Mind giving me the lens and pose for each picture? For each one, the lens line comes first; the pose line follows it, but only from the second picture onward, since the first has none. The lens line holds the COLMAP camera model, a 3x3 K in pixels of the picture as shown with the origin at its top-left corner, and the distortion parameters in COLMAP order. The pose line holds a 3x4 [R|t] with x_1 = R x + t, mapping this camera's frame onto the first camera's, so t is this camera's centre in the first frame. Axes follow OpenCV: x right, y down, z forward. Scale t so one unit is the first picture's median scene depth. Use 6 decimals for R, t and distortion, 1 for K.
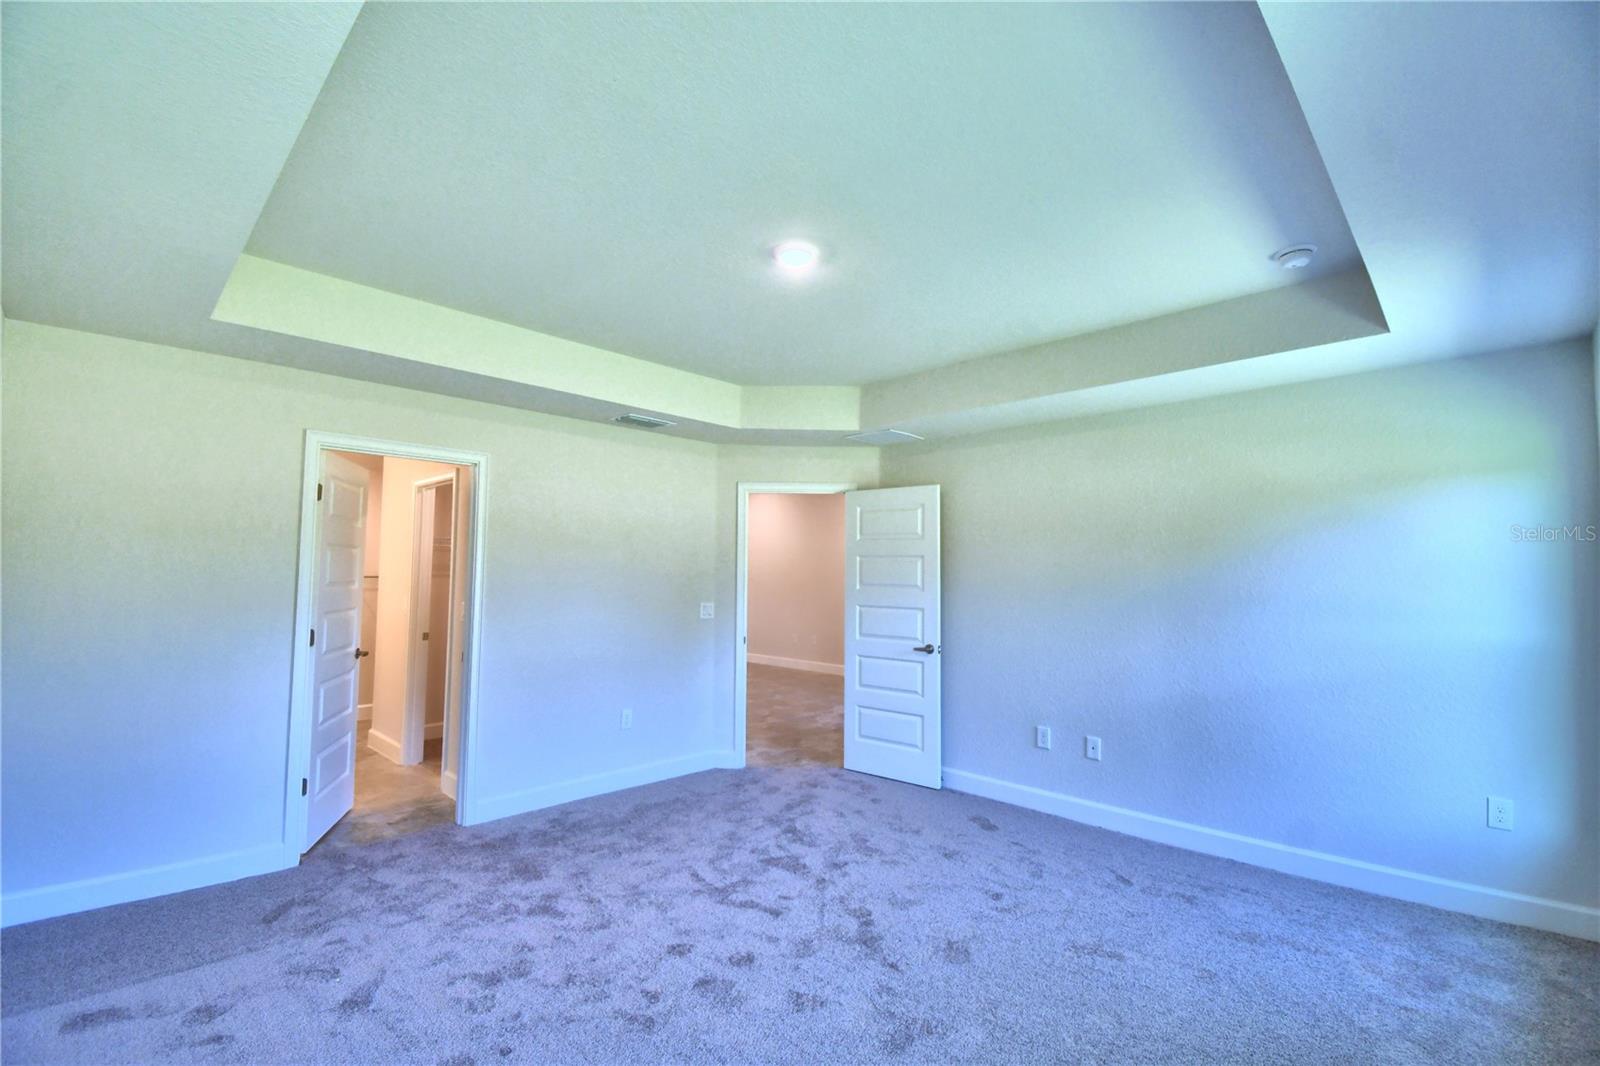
lens RADIAL K [[700.8, 0, 796.5], [0, 700.8, 535.3], [0, 0, 1]] dist [0.031802, -0.028852]
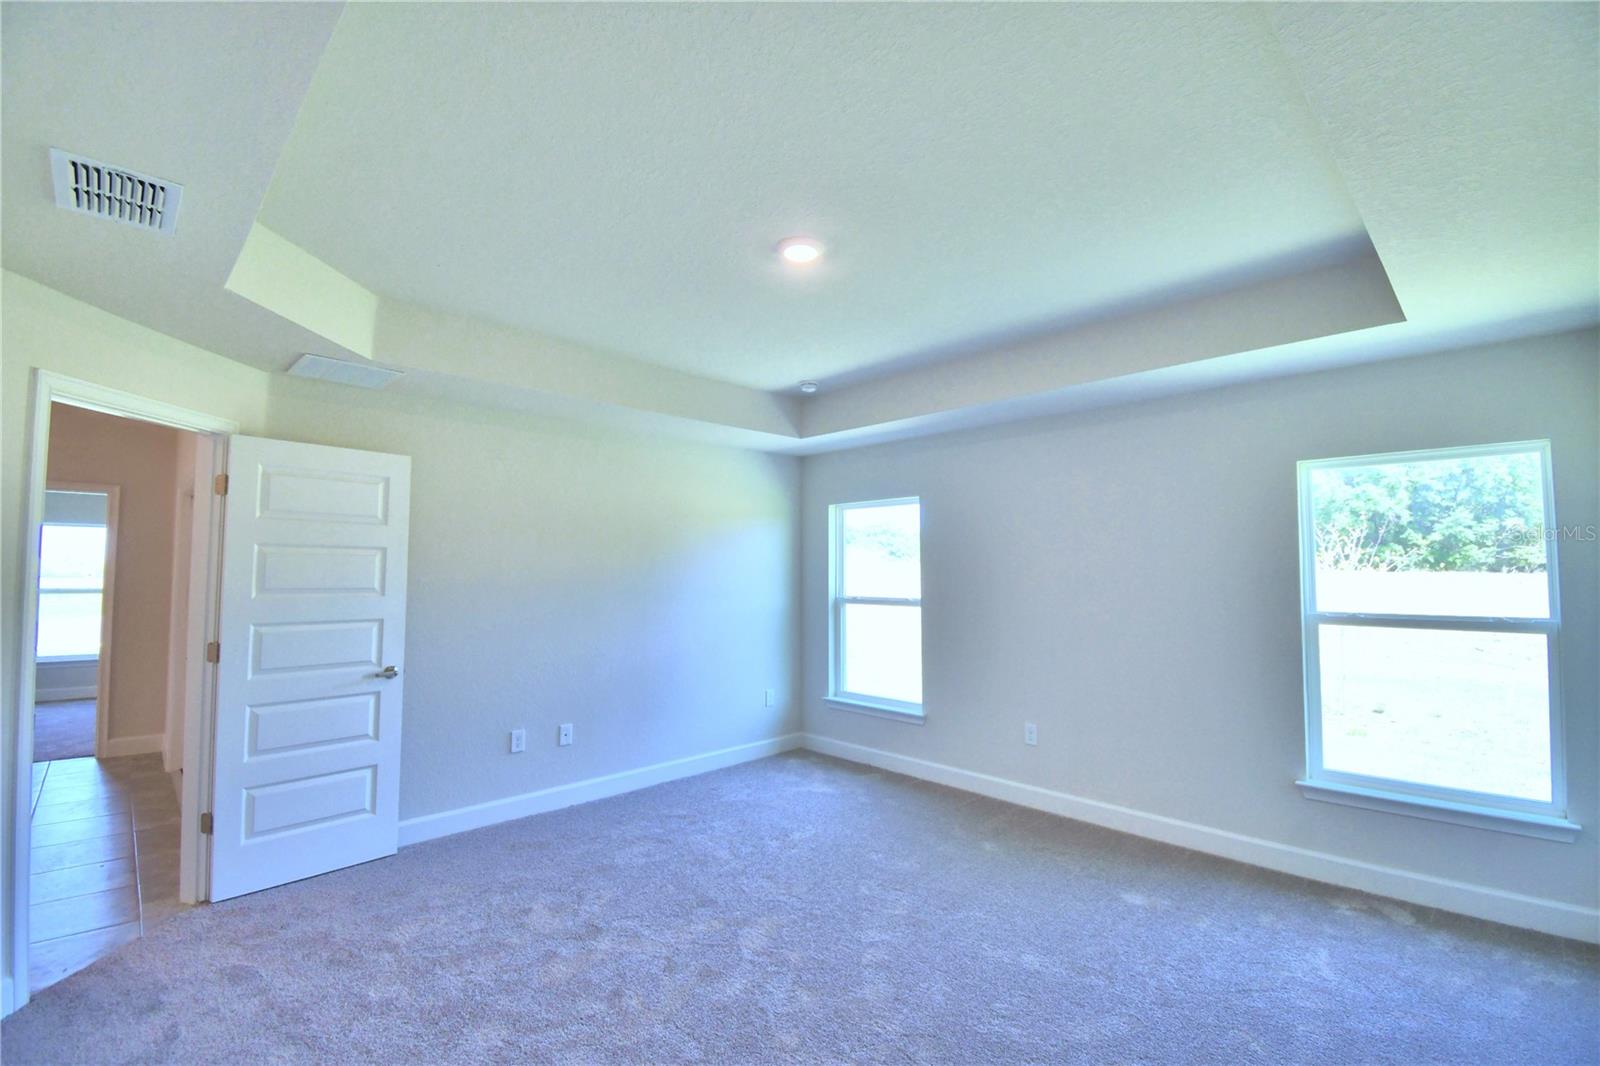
lens RADIAL K [[700.8, 0, 796.5], [0, 700.8, 535.3], [0, 0, 1]] dist [0.031802, -0.028852]
pose [[0.022944, 0.044757, 0.998734, -0.559717], [-0.061462, 0.997171, -0.043275, 0.021455], [-0.997846, -0.060391, 0.025630, 0.552933]]
